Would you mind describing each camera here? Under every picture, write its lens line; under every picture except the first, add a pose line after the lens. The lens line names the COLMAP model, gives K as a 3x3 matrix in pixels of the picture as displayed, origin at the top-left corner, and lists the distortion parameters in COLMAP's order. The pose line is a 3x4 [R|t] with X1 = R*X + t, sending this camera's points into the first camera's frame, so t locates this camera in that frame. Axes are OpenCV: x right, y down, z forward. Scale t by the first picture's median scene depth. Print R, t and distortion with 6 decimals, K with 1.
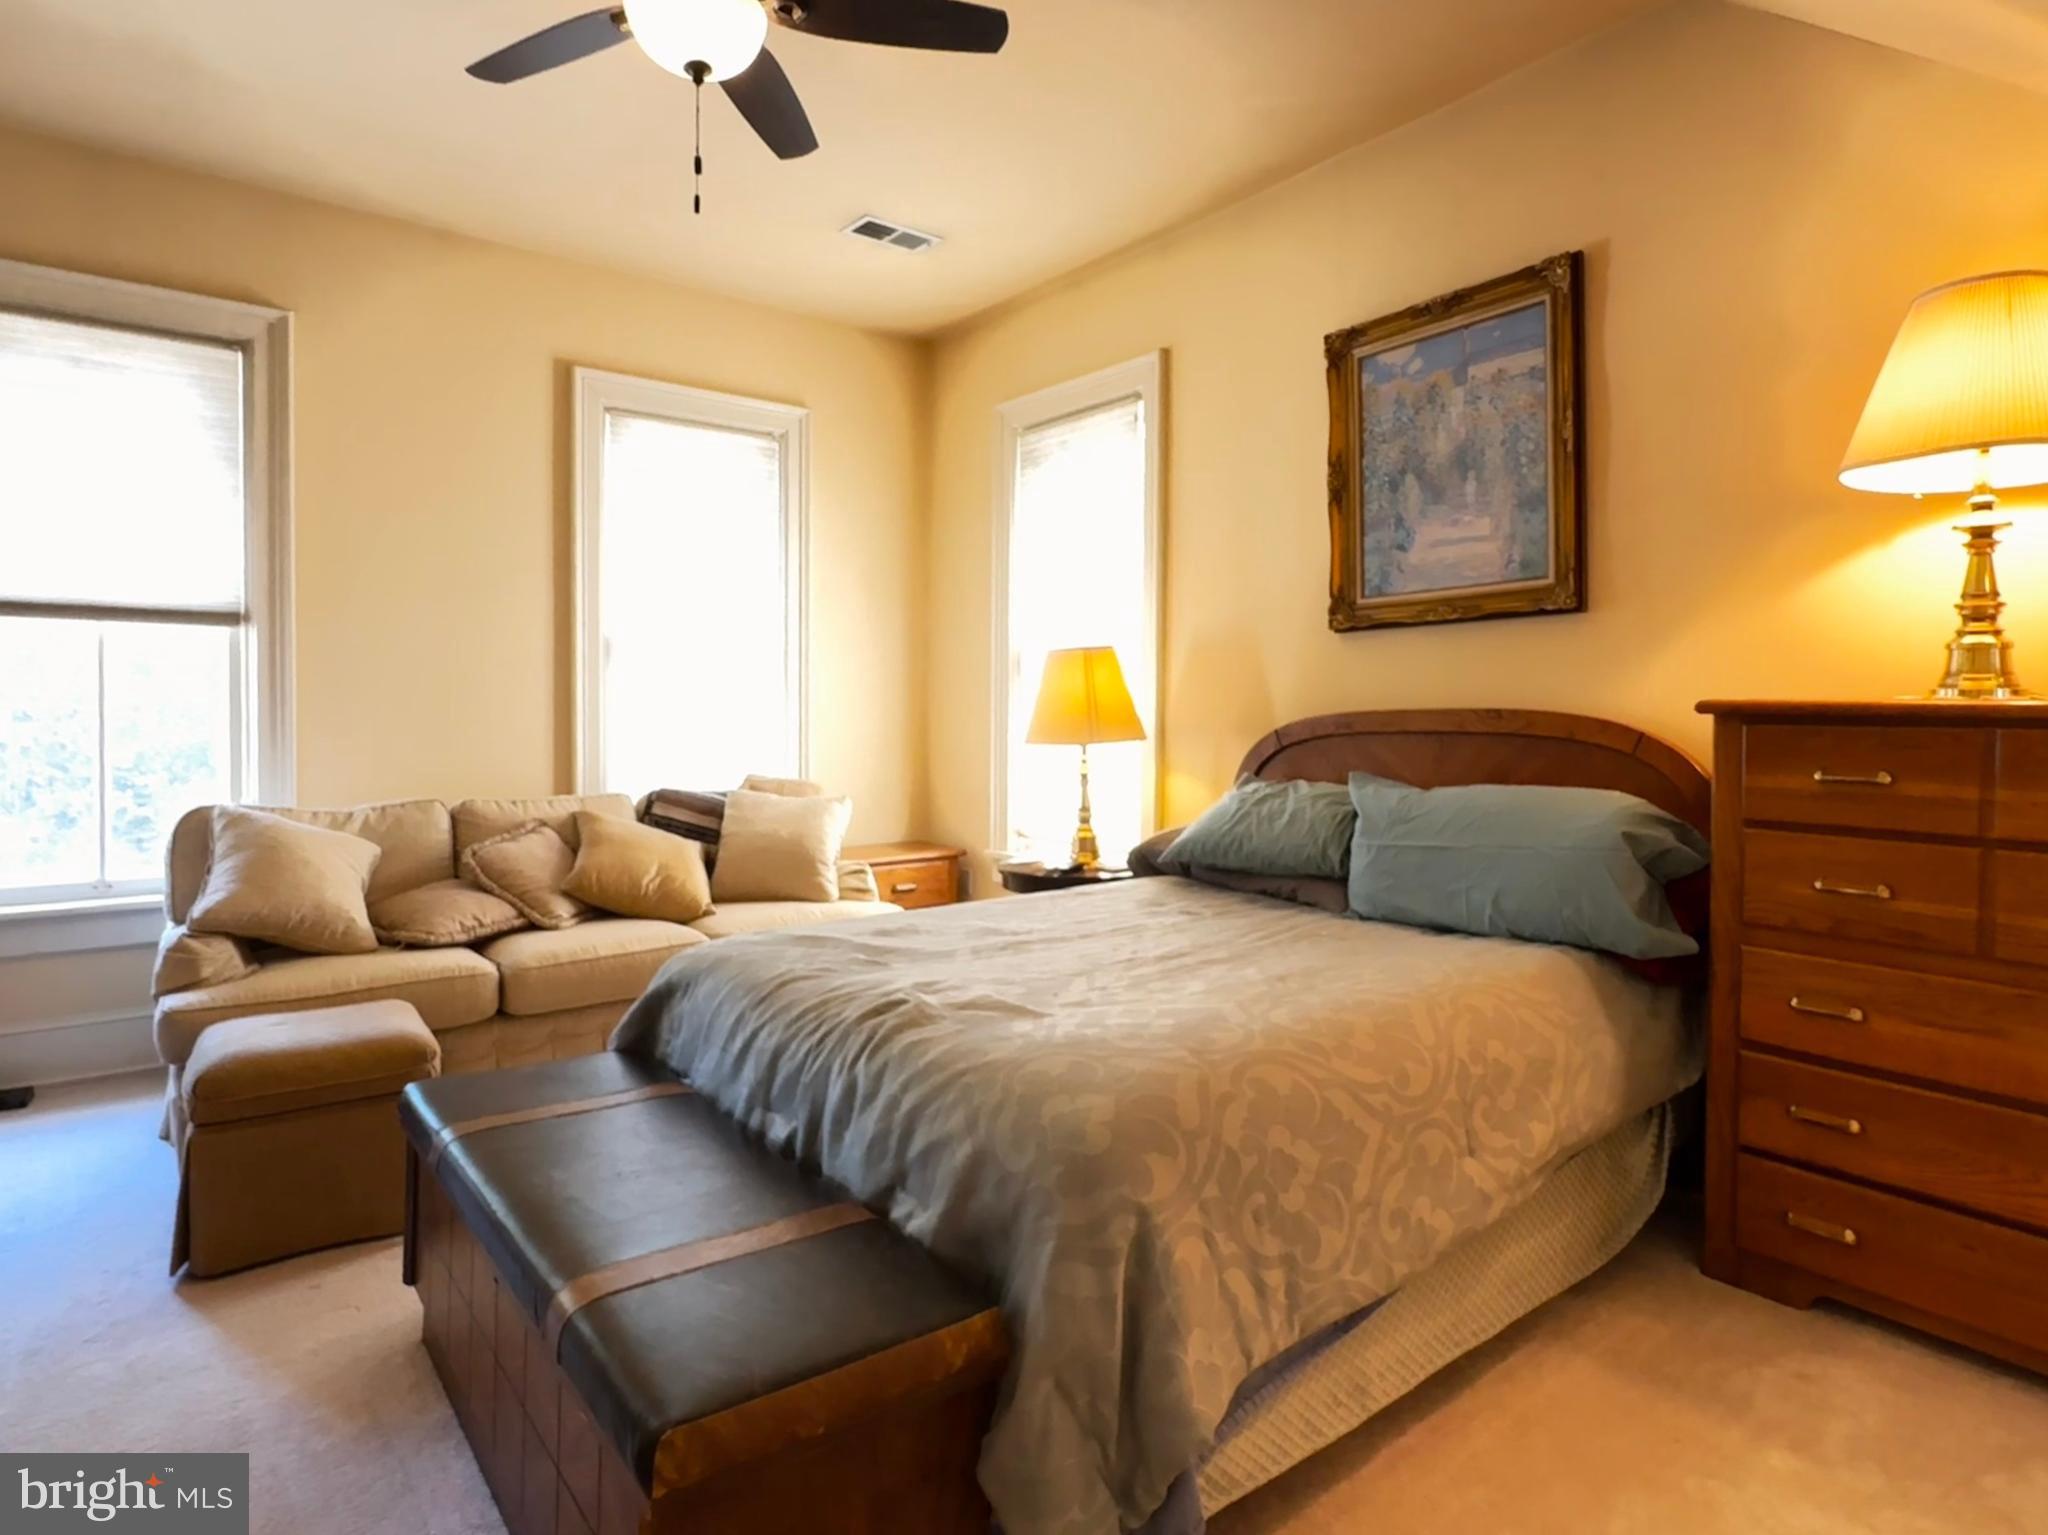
lens RADIAL K [[1130.5, 0, 1025.1], [0, 1130.5, 746.1], [0, 0, 1]] dist [-0.005699, -0.000802]
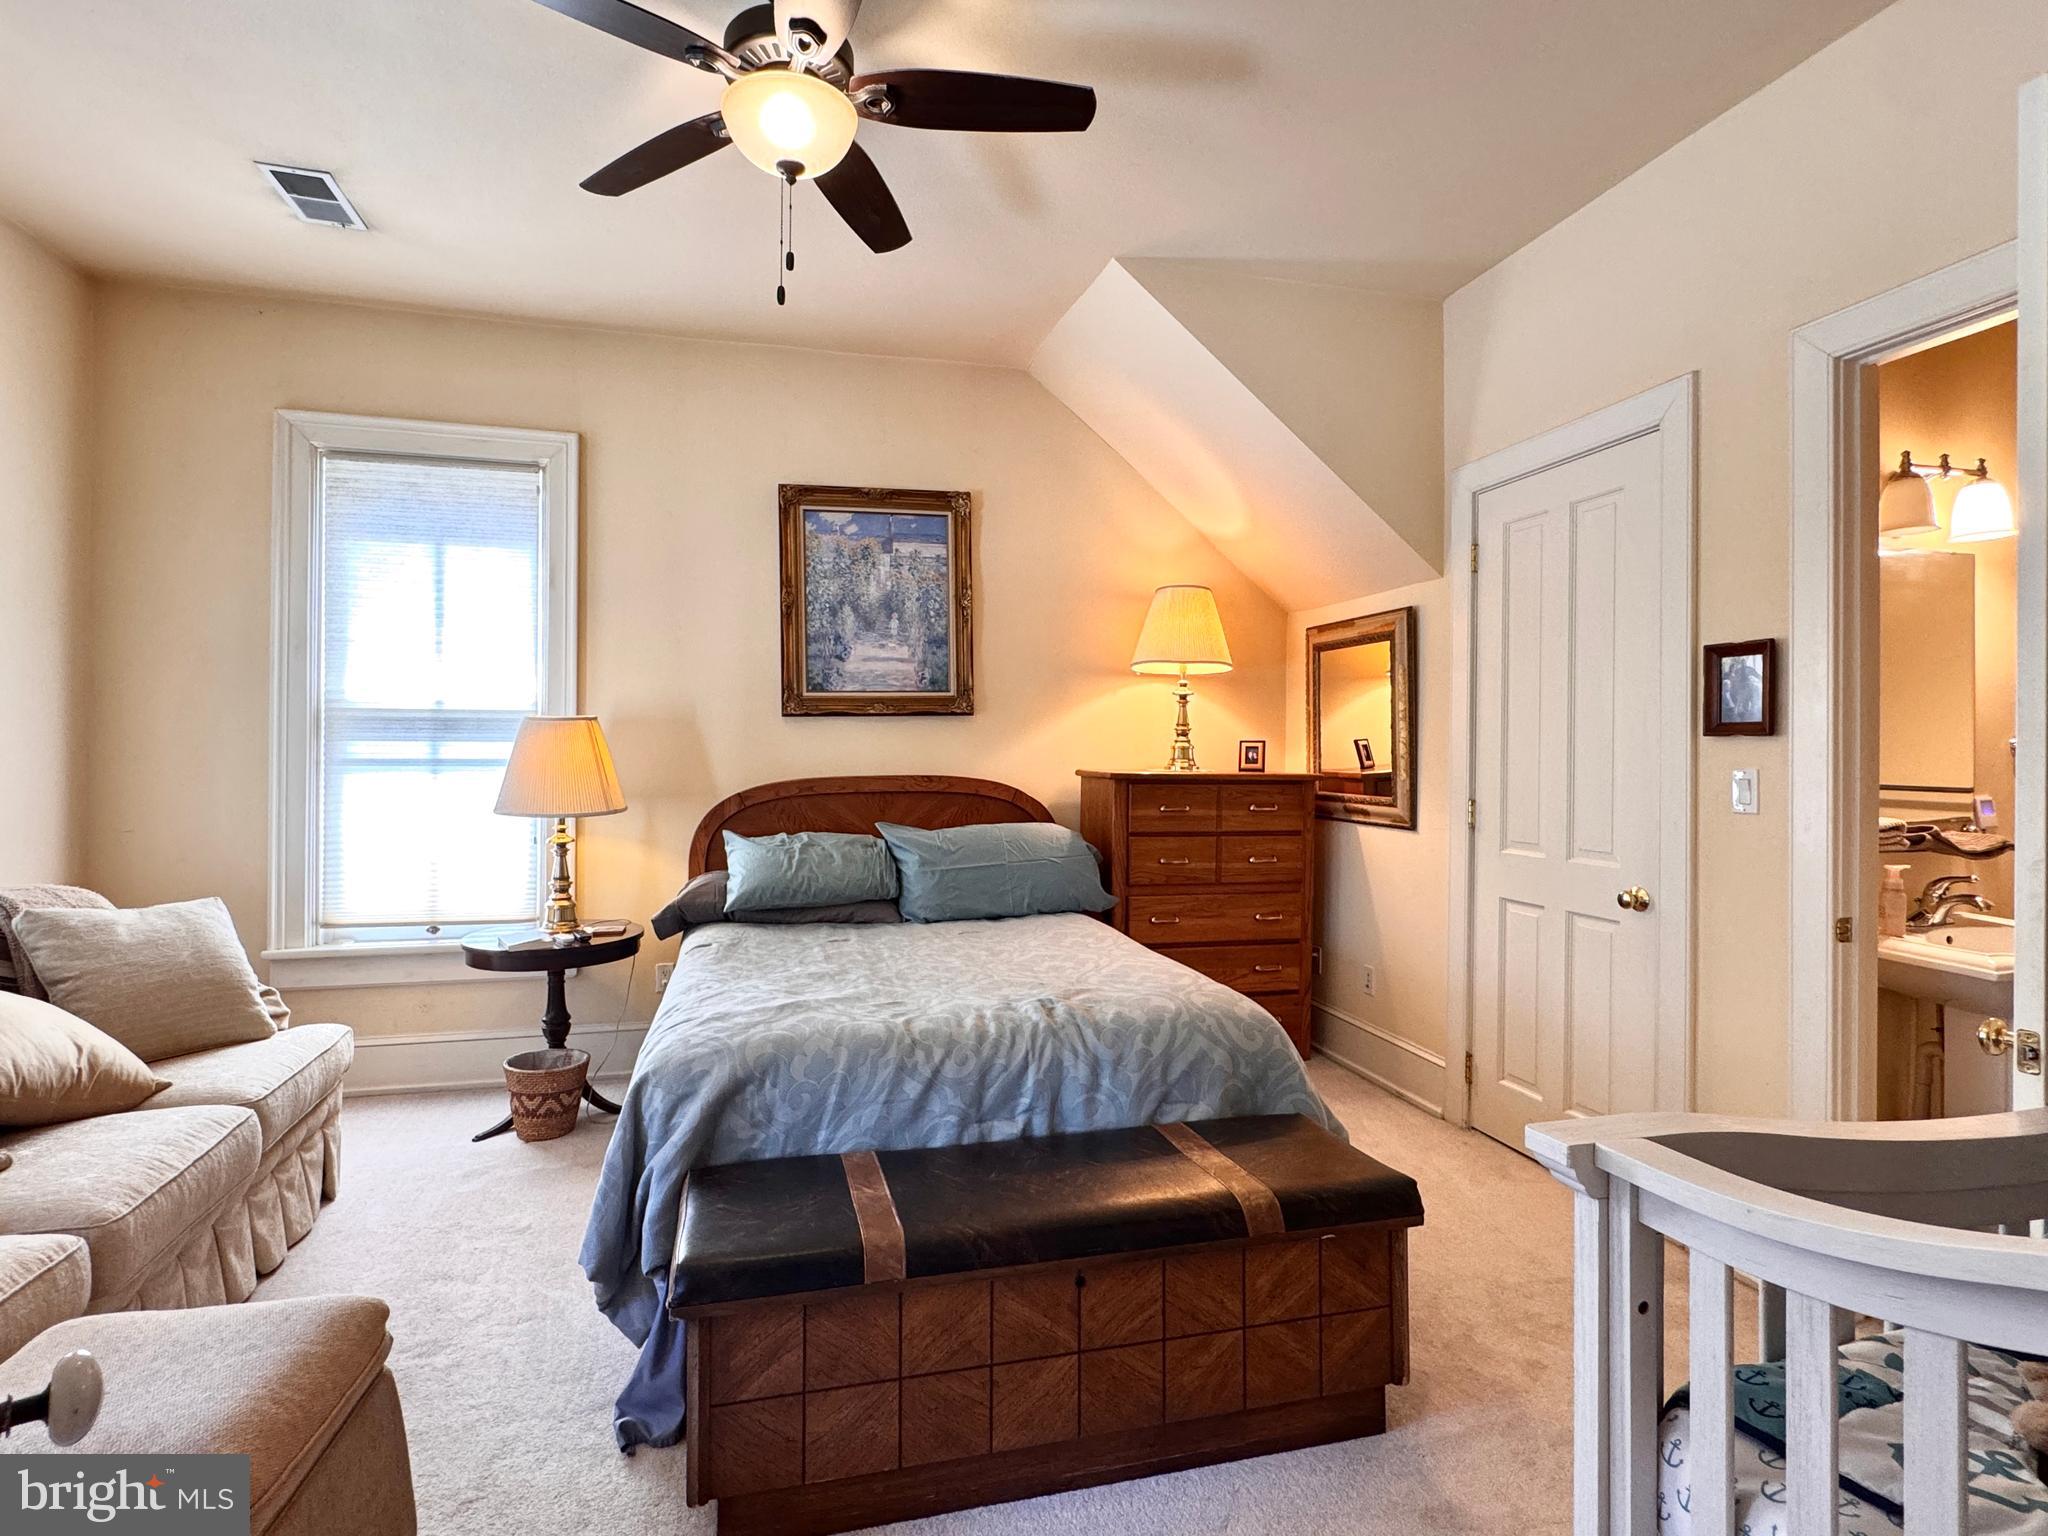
lens RADIAL K [[1030.3, 0, 1021.2], [0, 1030.3, 768.3], [0, 0, 1]] dist [-0.004896, -0.000985]
pose [[0.394721, -0.008051, 0.918766, -0.776162], [0.028993, 0.999573, -0.003698, -0.032744], [-0.918344, 0.028098, 0.394786, 0.328787]]
